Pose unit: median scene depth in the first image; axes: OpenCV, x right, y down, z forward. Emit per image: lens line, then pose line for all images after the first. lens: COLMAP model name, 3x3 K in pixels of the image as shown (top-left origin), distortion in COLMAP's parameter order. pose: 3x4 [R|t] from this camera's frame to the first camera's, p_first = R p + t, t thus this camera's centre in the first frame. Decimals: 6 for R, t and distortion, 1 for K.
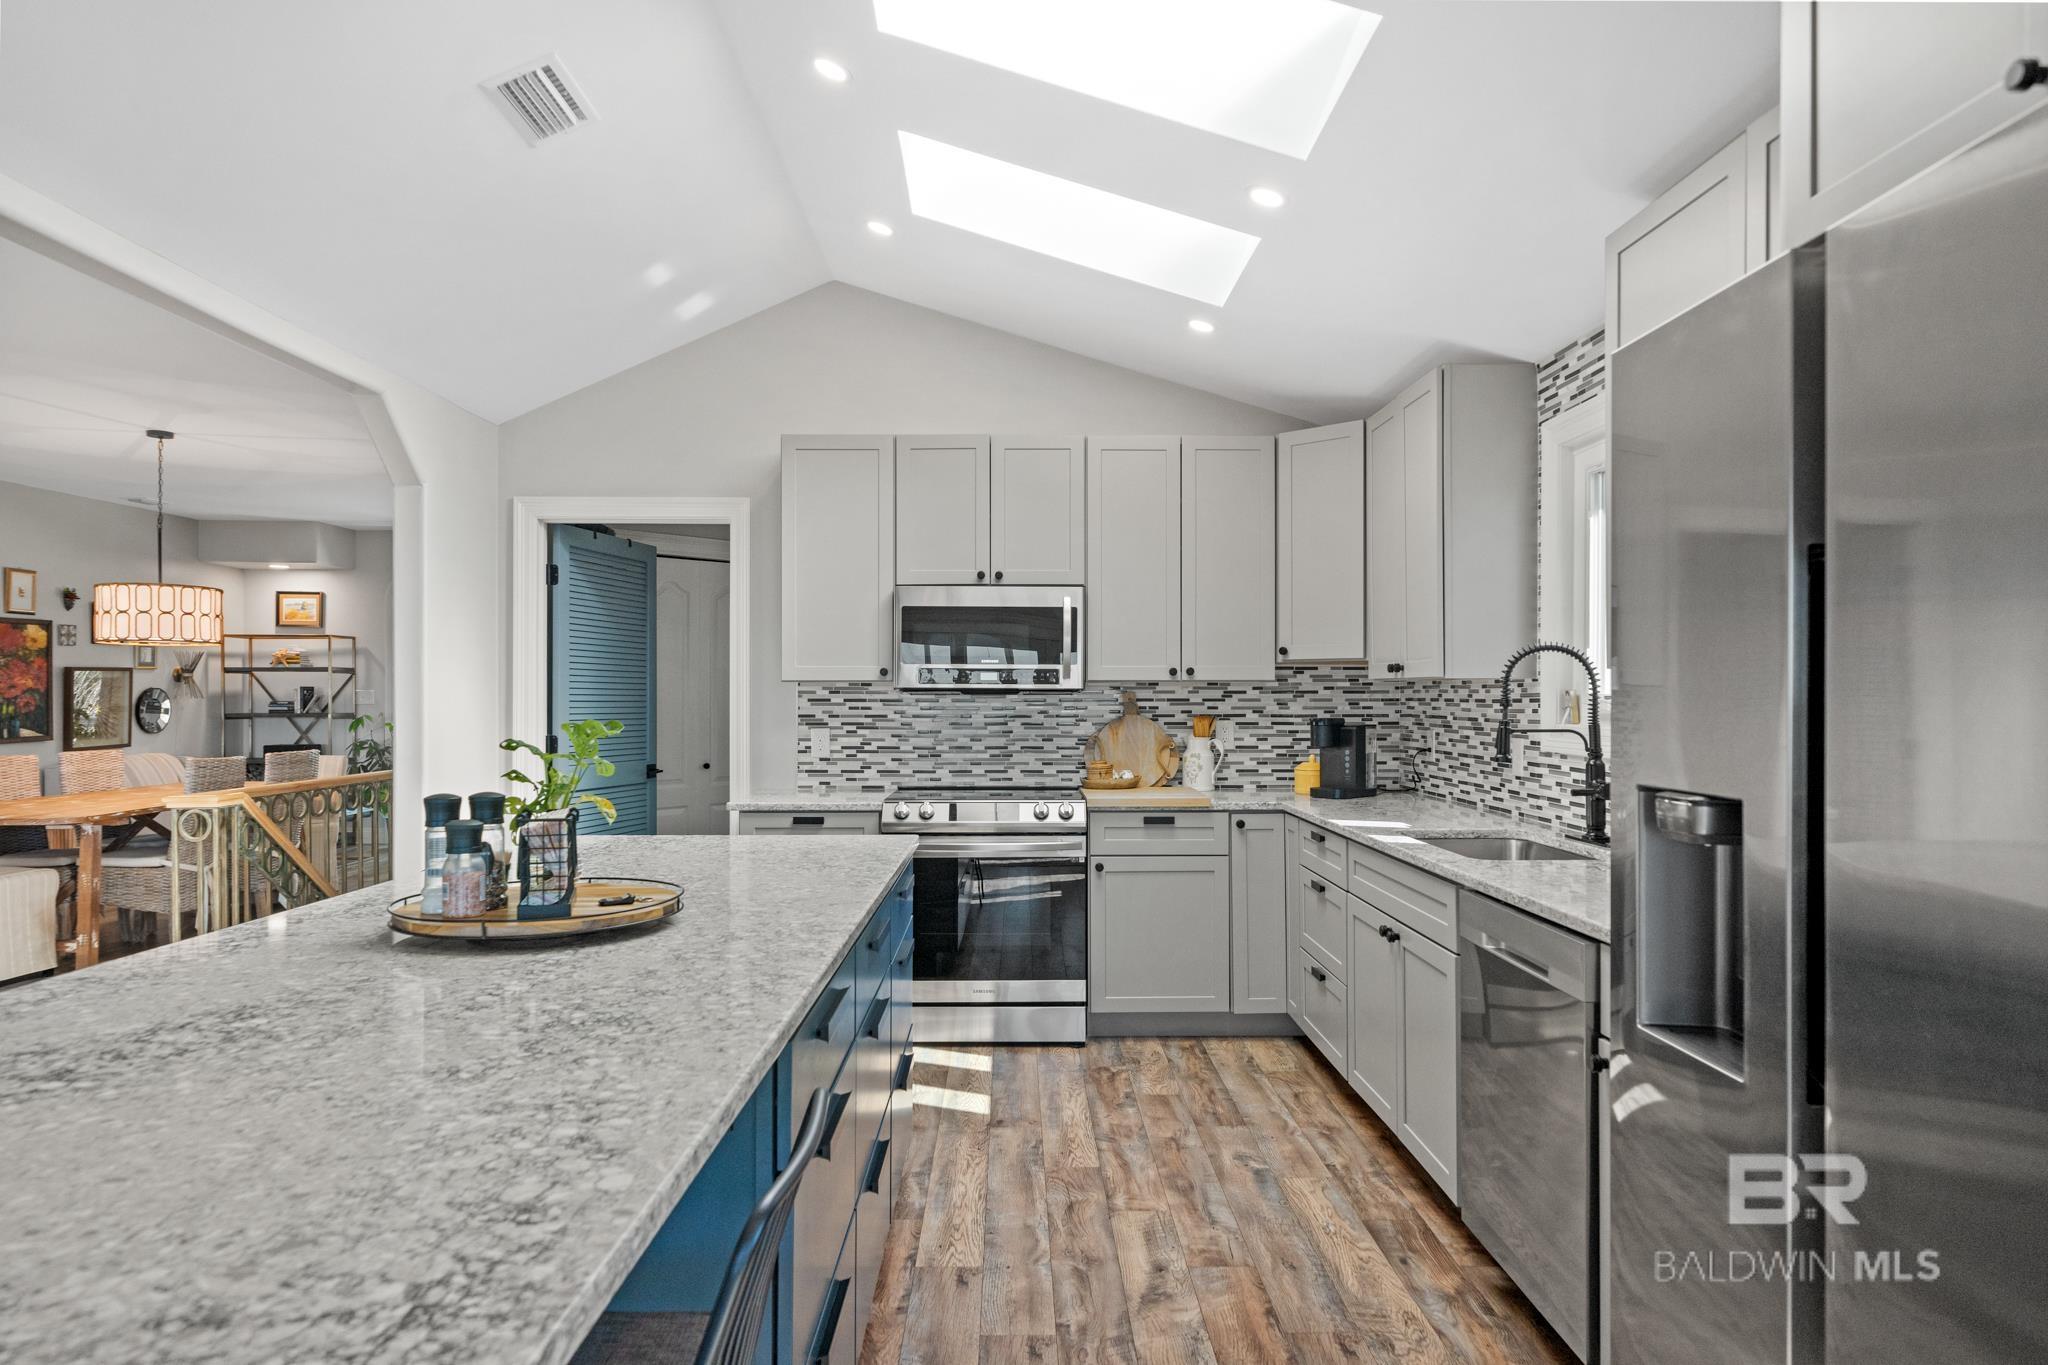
lens RADIAL K [[1224.6, 0, 1018.9], [0, 1224.6, 691.1], [0, 0, 1]] dist [-0.000493, -0.000431]
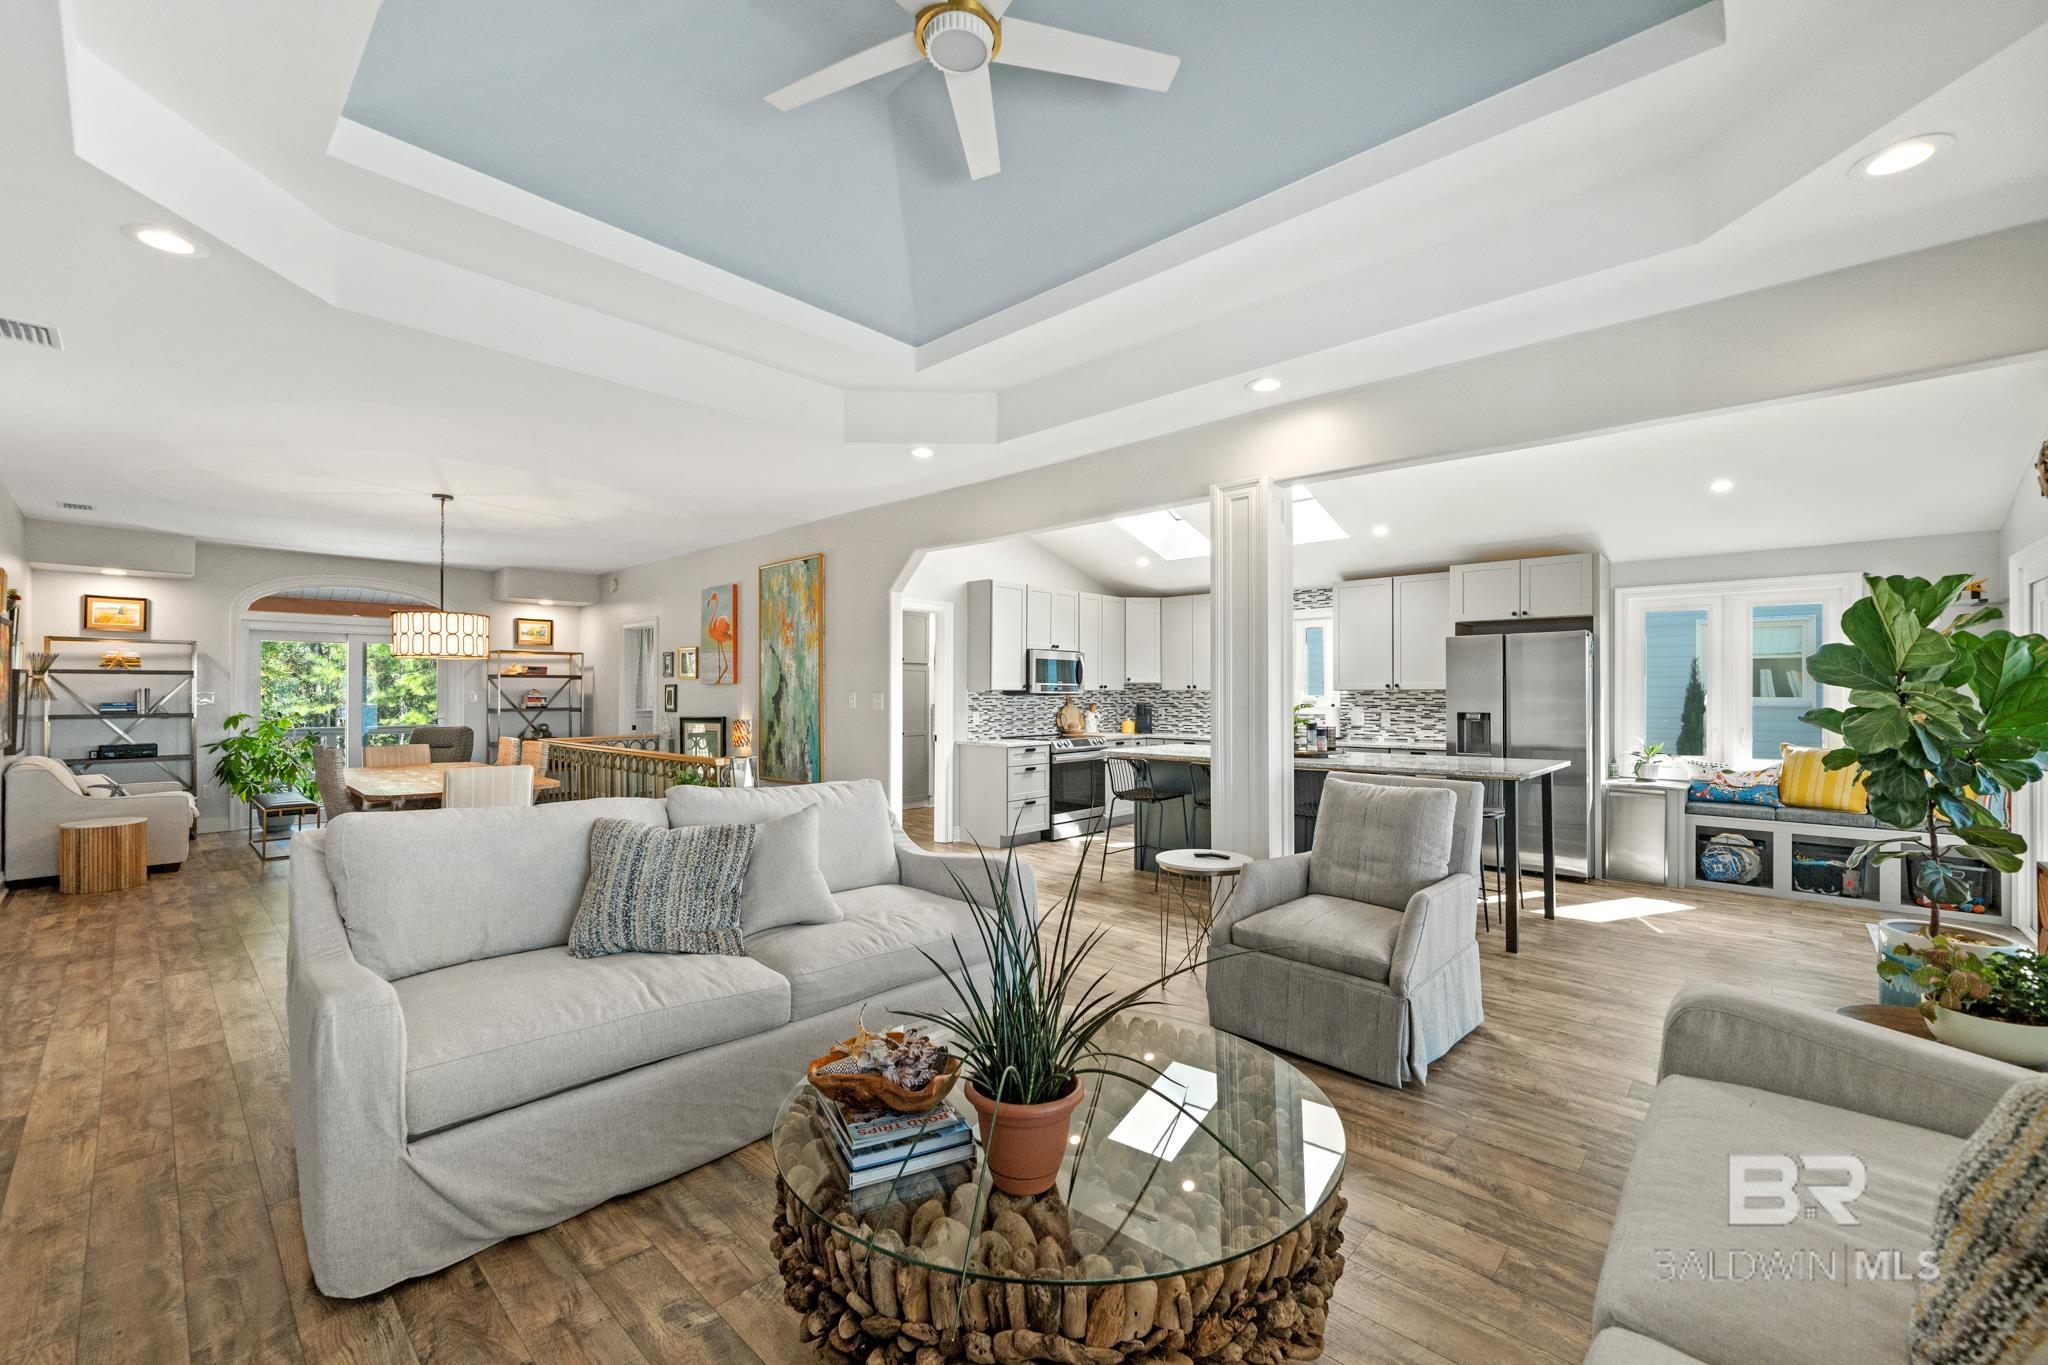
lens RADIAL K [[834.8, 0, 1015.8], [0, 834.8, 682.6], [0, 0, 1]] dist [0.000333, 0.000254]
pose [[0.686482, 0.009569, 0.727084, -1.188949], [-0.001883, 0.999933, -0.011381, -0.004325], [-0.727144, 0.006444, 0.686455, -0.066024]]
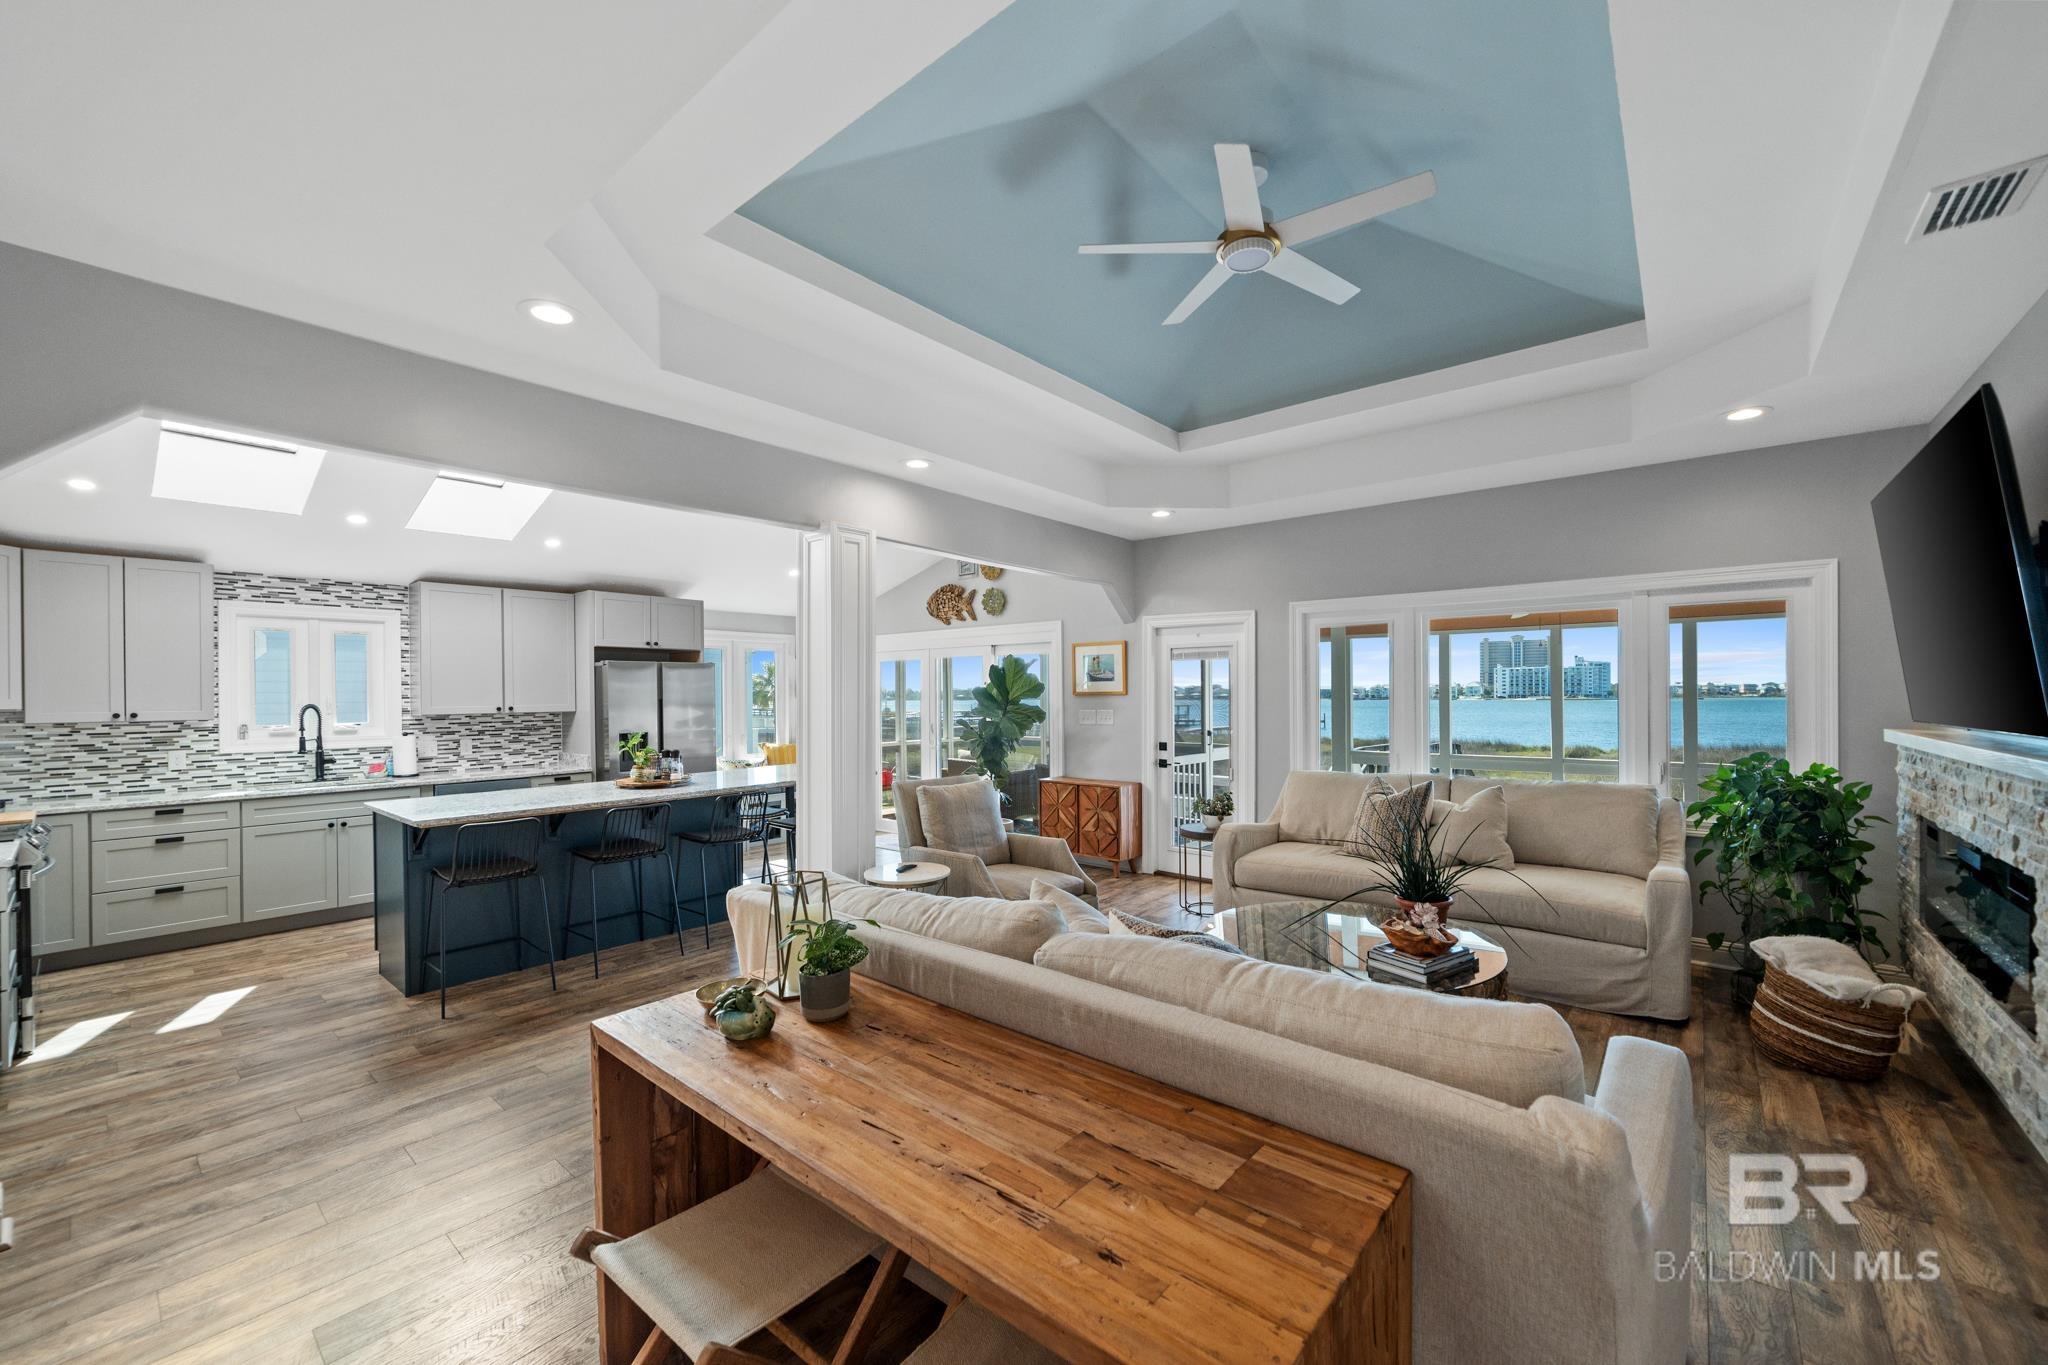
lens RADIAL K [[804.2, 0, 1029.8], [0, 804.2, 691.8], [0, 0, 1]] dist [0.004299, -0.000800]
pose [[-0.766100, 0.007946, 0.642673, -1.136833], [0.007272, 0.999967, -0.003695, -0.031691], [-0.642681, 0.001843, -0.766132, 0.857066]]
